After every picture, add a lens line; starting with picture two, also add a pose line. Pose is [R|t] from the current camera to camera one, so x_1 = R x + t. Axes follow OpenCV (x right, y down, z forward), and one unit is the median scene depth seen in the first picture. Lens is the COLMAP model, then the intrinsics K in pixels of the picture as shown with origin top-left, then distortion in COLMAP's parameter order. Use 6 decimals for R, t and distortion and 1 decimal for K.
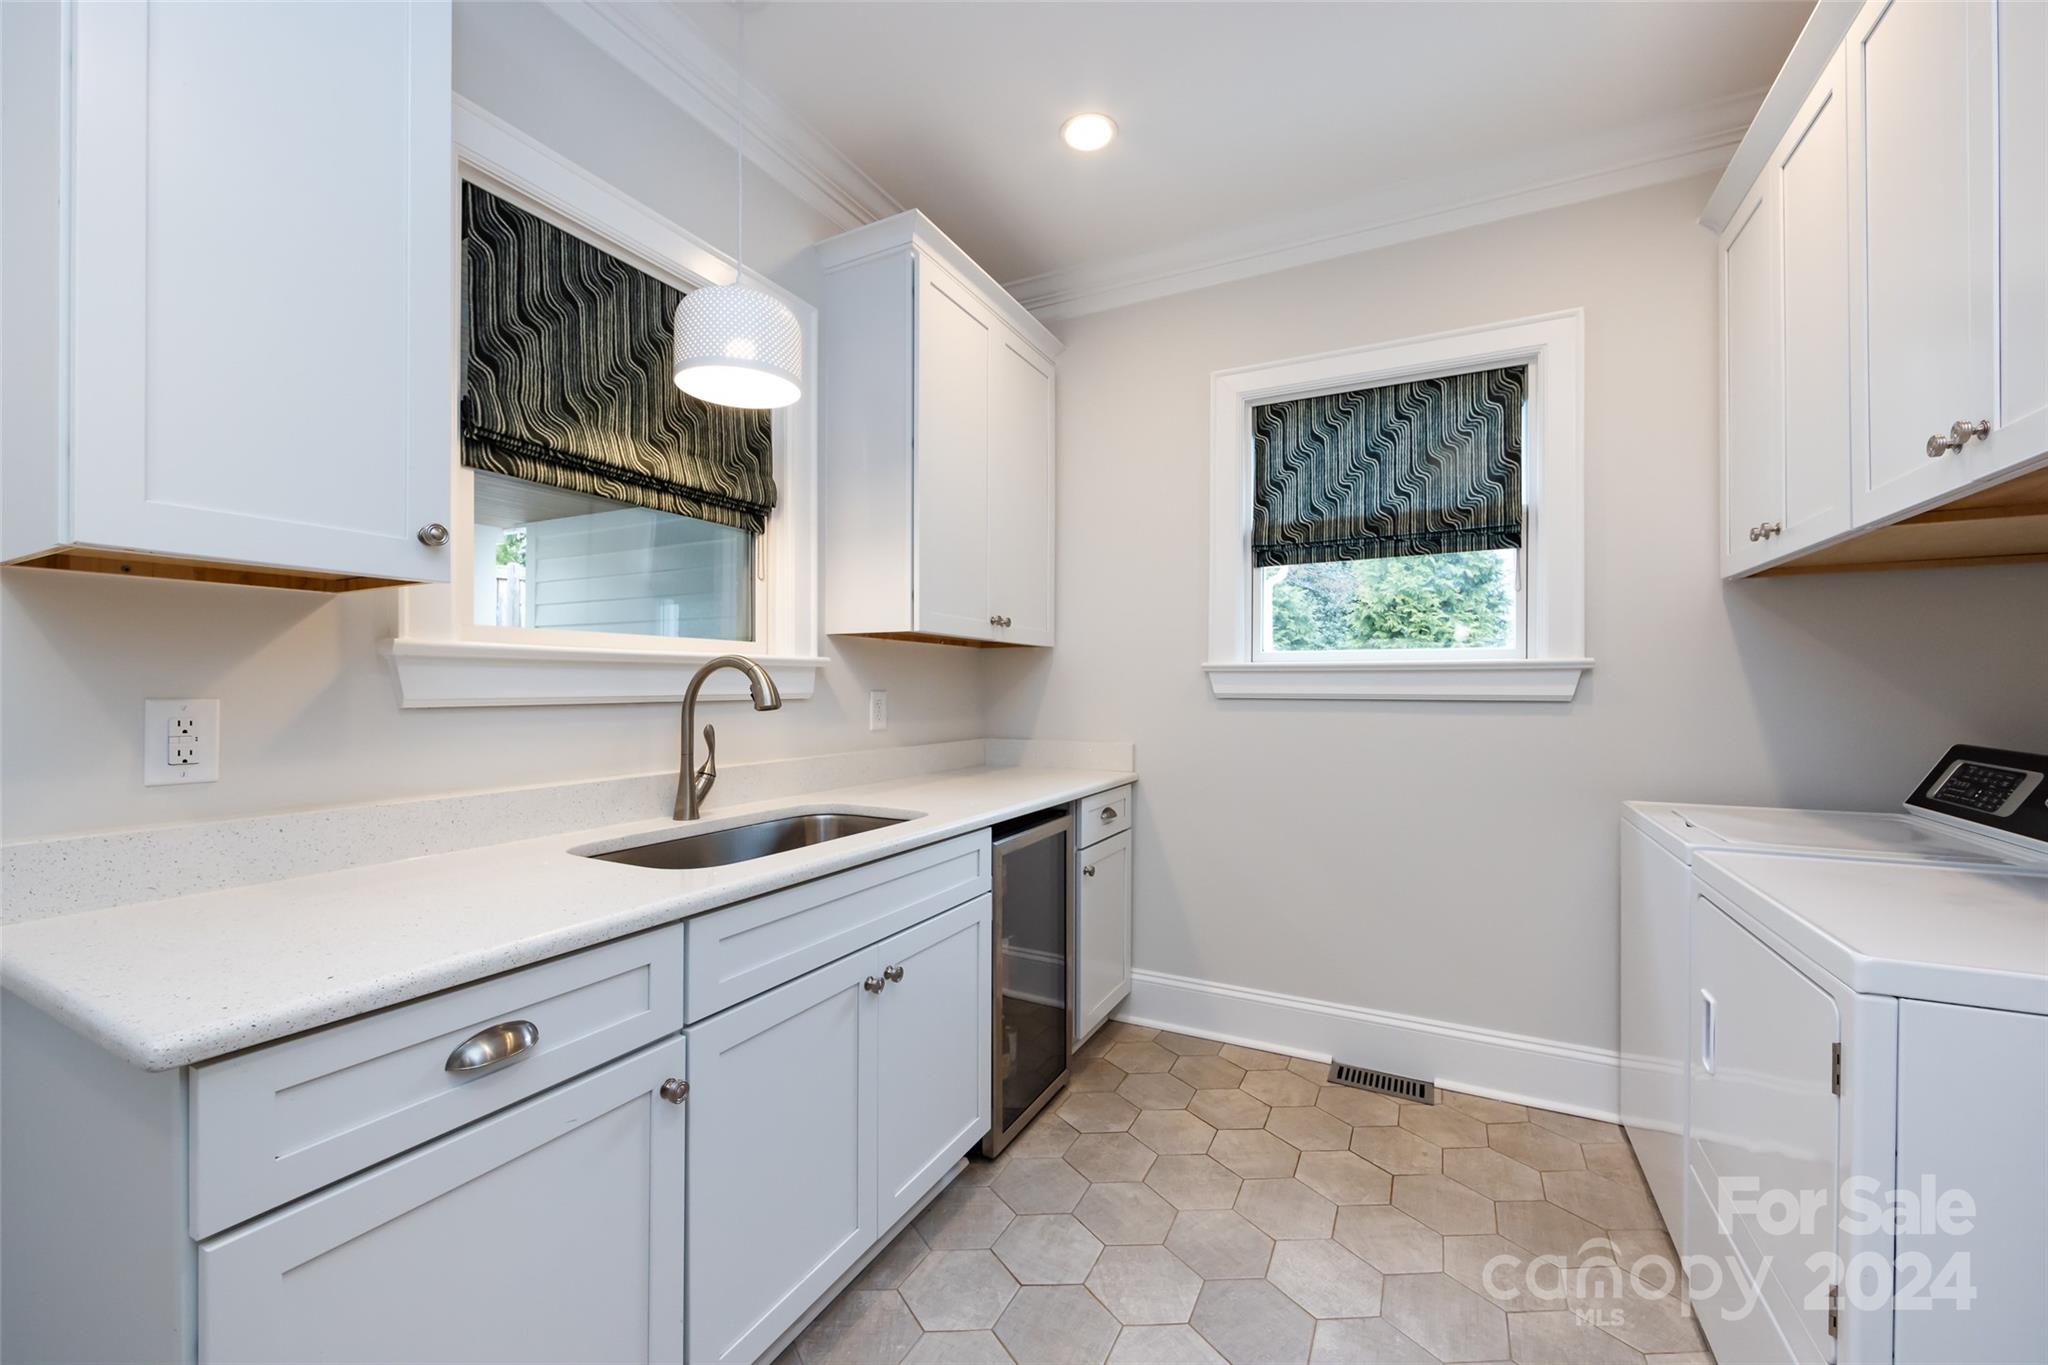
lens RADIAL K [[811.6, 0, 1019.4], [0, 811.6, 693.7], [0, 0, 1]] dist [-0.004980, 0.000400]
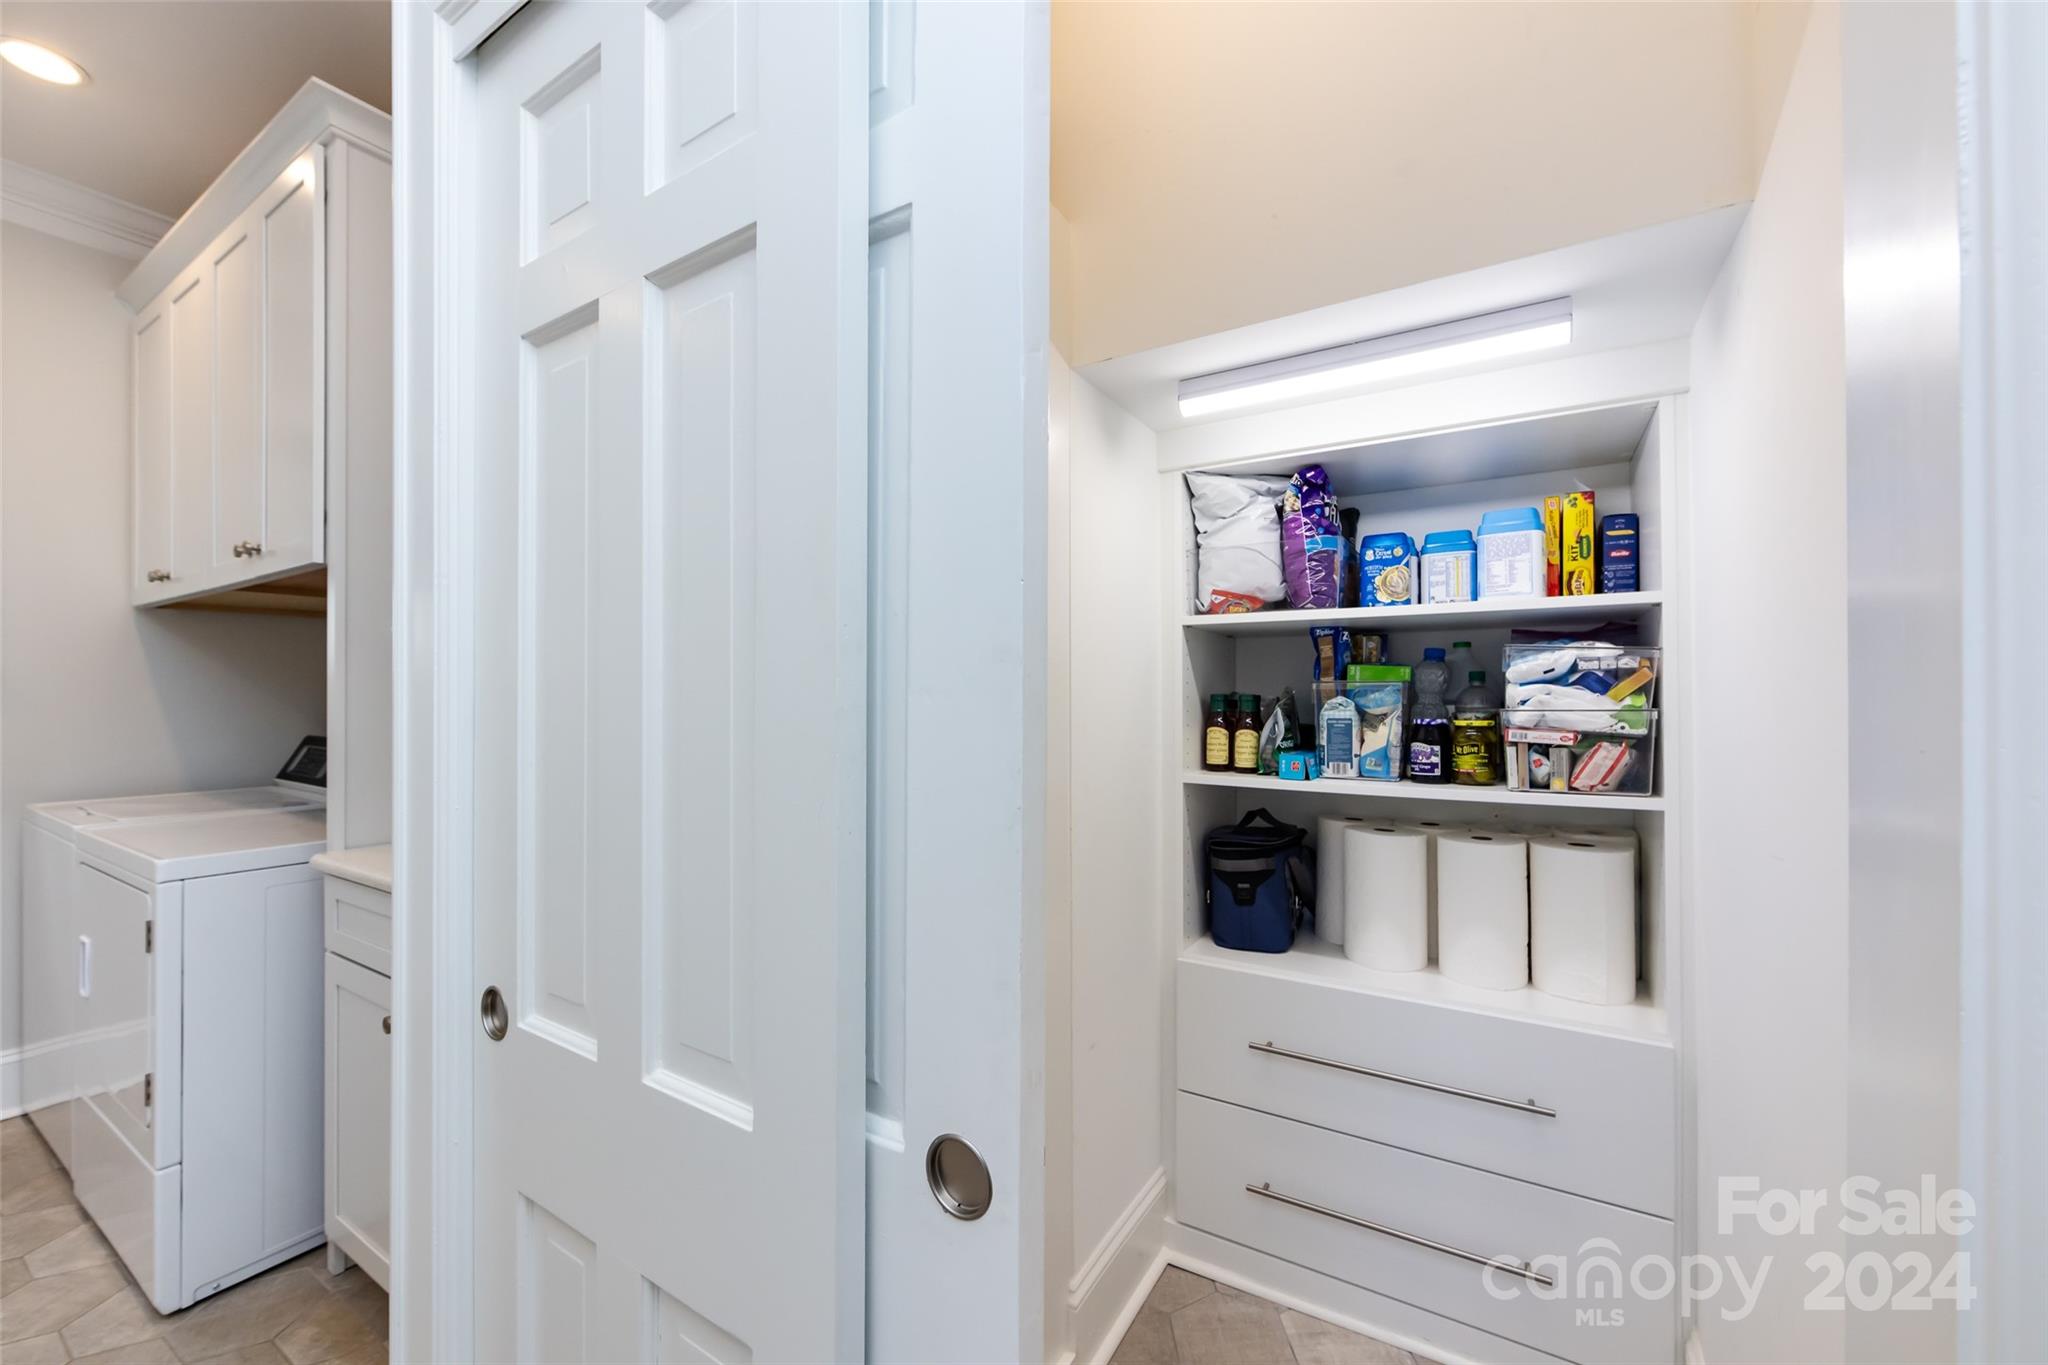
lens RADIAL K [[811.6, 0, 1019.4], [0, 811.6, 693.7], [0, 0, 1]] dist [-0.004980, 0.000400]
pose [[0.081268, 0.005730, 0.996676, -0.233991], [0.006012, 0.999962, -0.006239, 0.002160], [-0.996674, 0.006499, 0.081230, -0.449469]]
